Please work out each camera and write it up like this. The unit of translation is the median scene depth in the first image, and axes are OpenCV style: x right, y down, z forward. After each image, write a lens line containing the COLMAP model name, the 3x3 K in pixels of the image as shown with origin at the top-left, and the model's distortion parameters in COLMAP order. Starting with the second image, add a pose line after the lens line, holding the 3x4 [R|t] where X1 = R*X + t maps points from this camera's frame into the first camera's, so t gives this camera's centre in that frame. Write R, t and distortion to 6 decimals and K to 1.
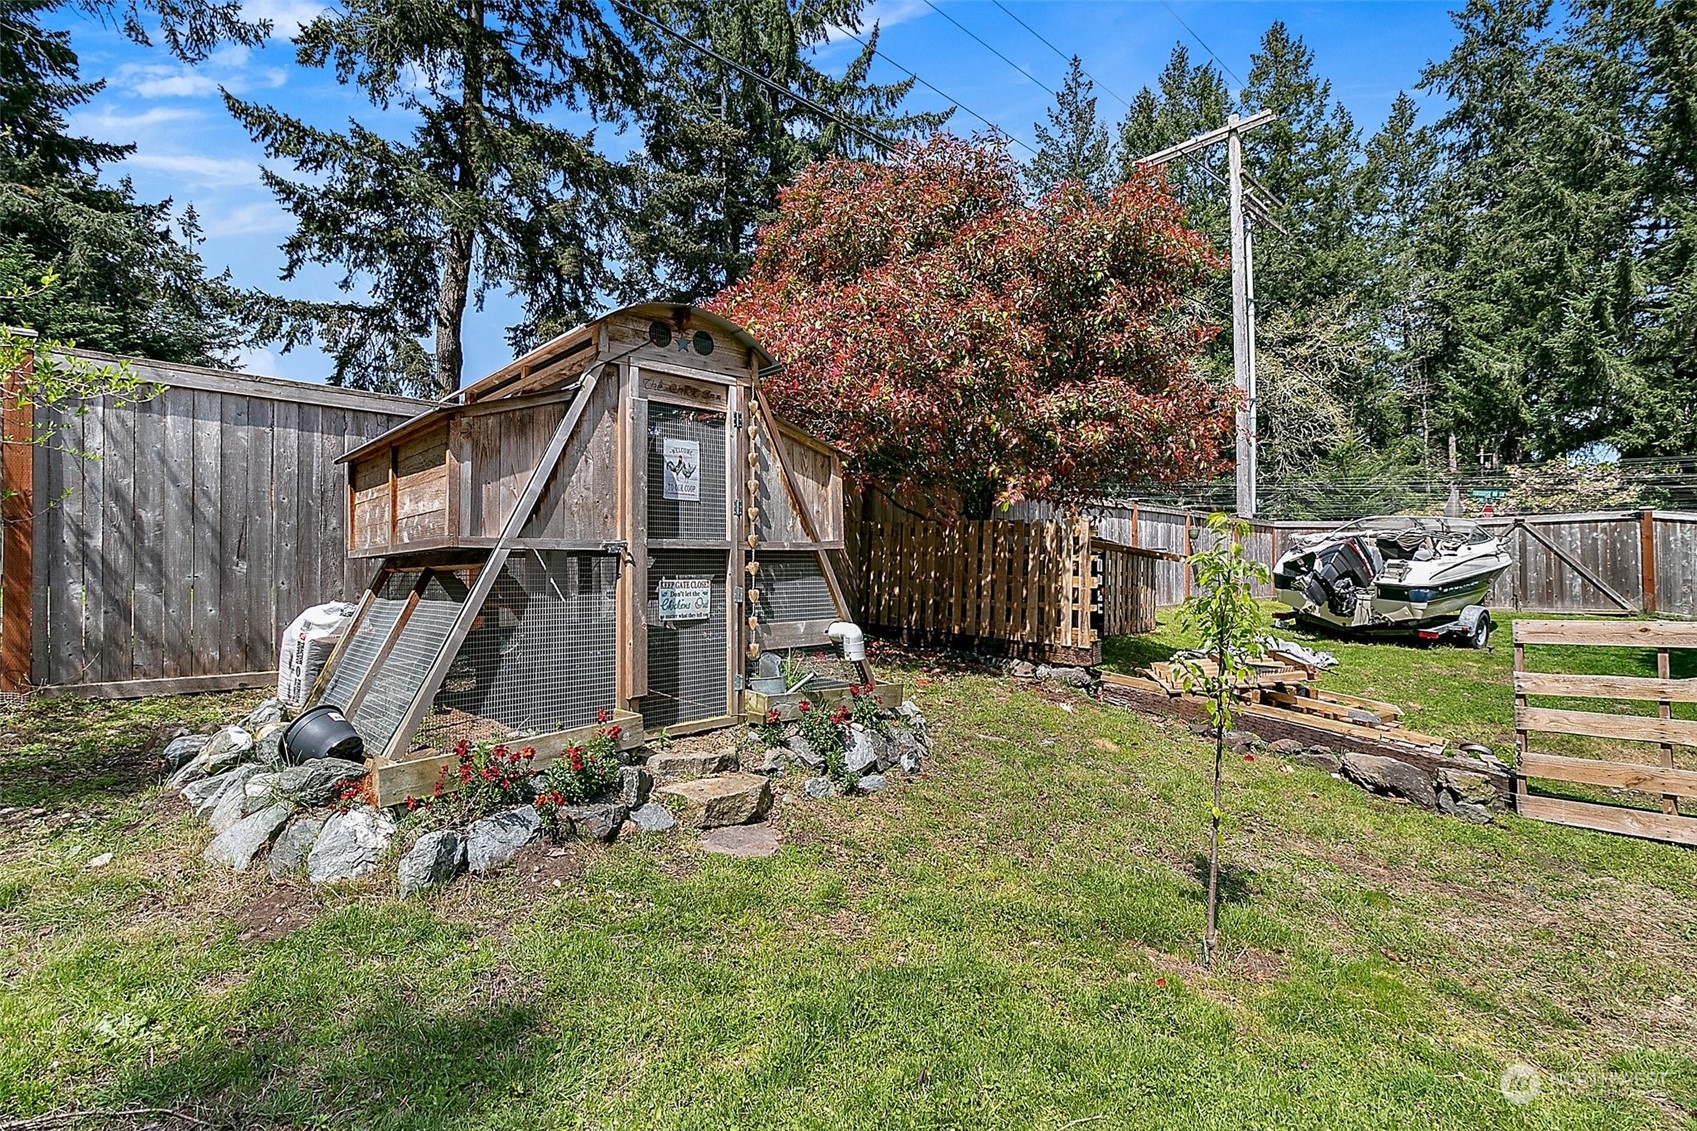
lens RADIAL K [[805.0, 0, 848.2], [0, 805.0, 543.1], [0, 0, 1]] dist [0.001925, 0.000197]
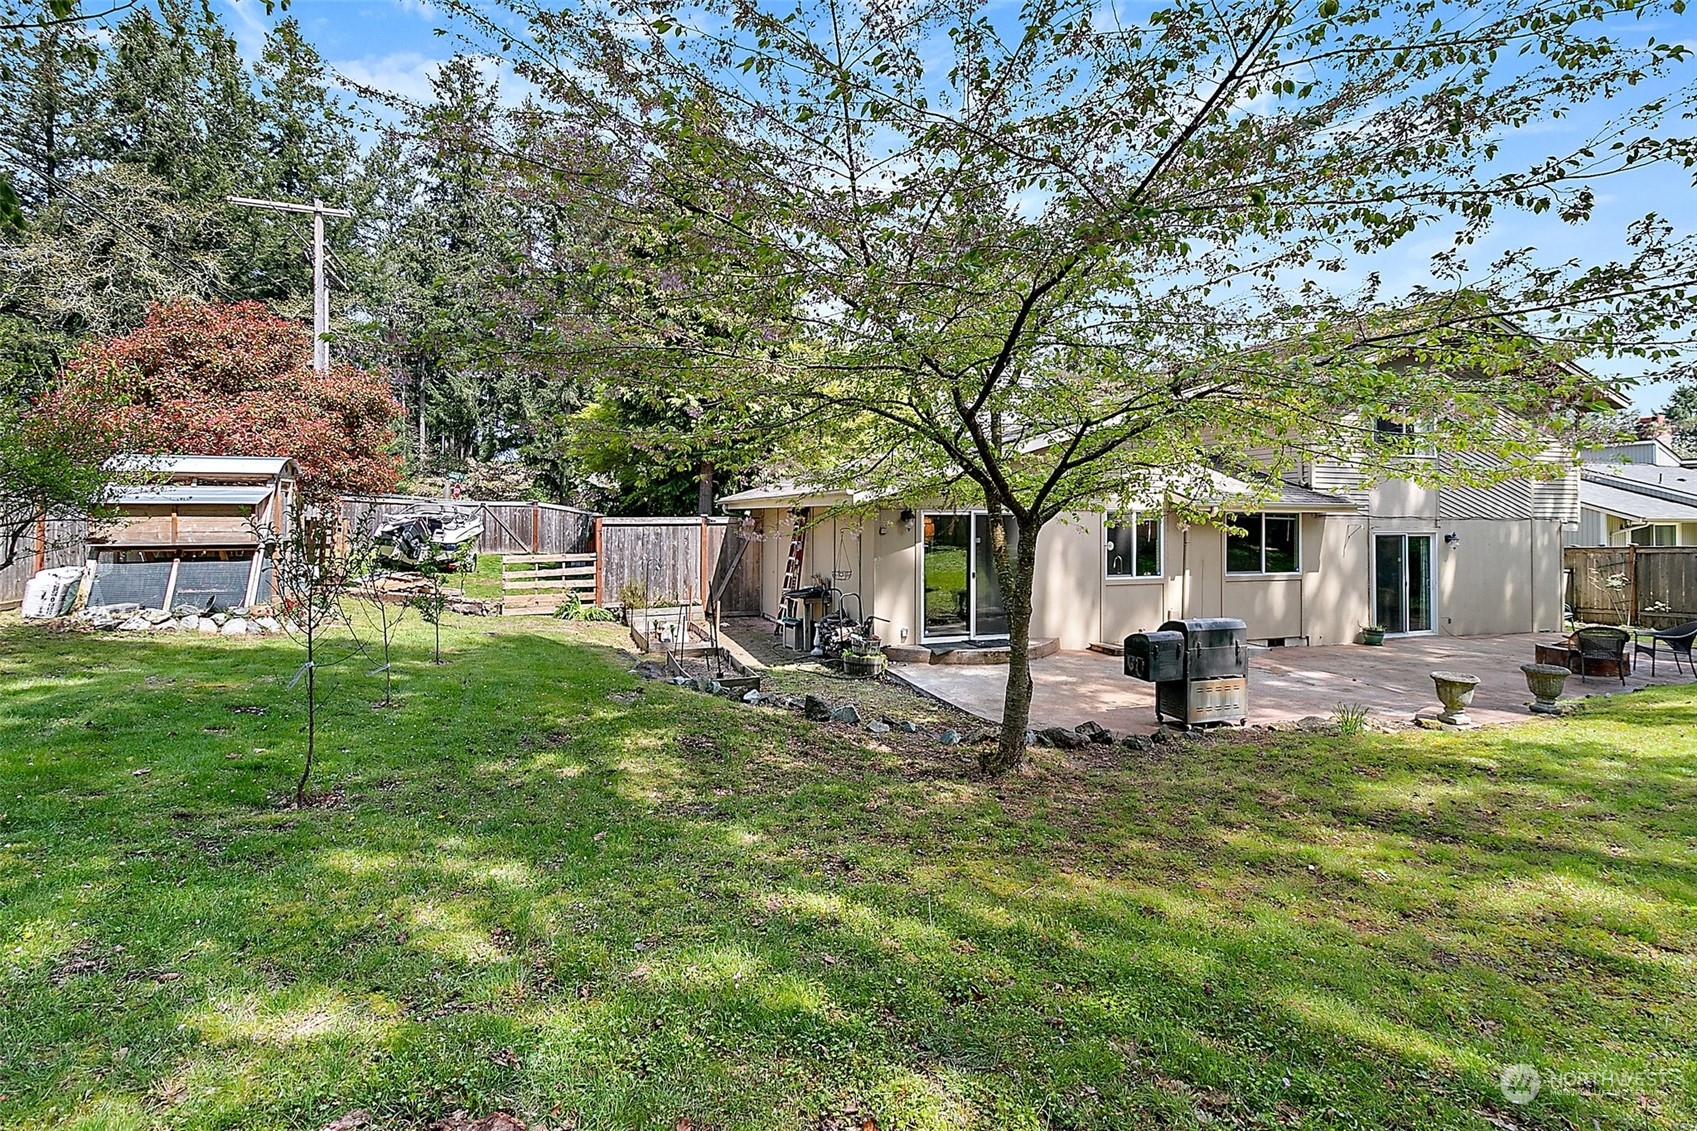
lens RADIAL K [[805.0, 0, 848.2], [0, 805.0, 543.1], [0, 0, 1]] dist [0.001925, 0.000197]
pose [[0.409440, -0.017387, 0.912172, -0.756371], [-0.044125, 0.998271, 0.038834, -0.071424], [-0.911270, -0.056149, 0.407965, -0.770817]]
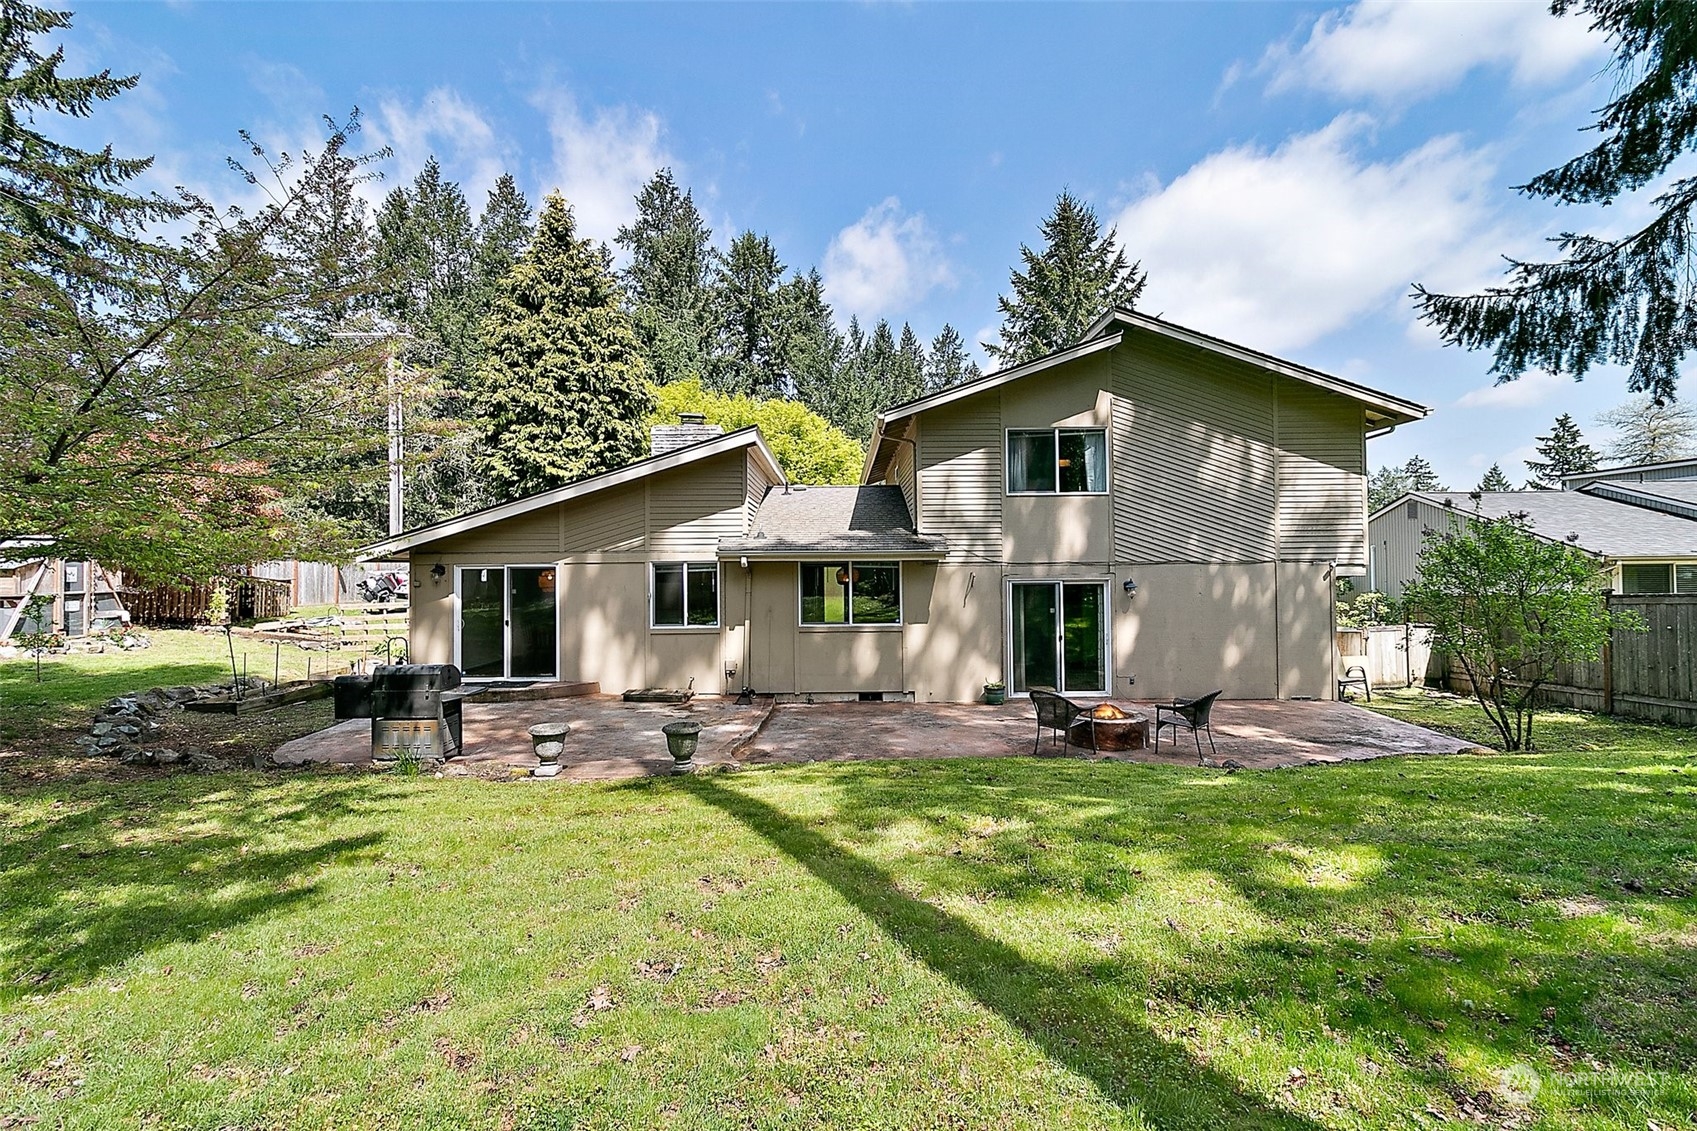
lens RADIAL K [[791.0, 0, 859.0], [0, 791.0, 566.0], [0, 0, 1]] dist [-0.000001, -0.000546]
pose [[0.687483, 0.002193, 0.726197, -0.140952], [-0.025403, 0.999456, 0.021030, -0.121072], [-0.725756, -0.032905, 0.687165, -1.765768]]
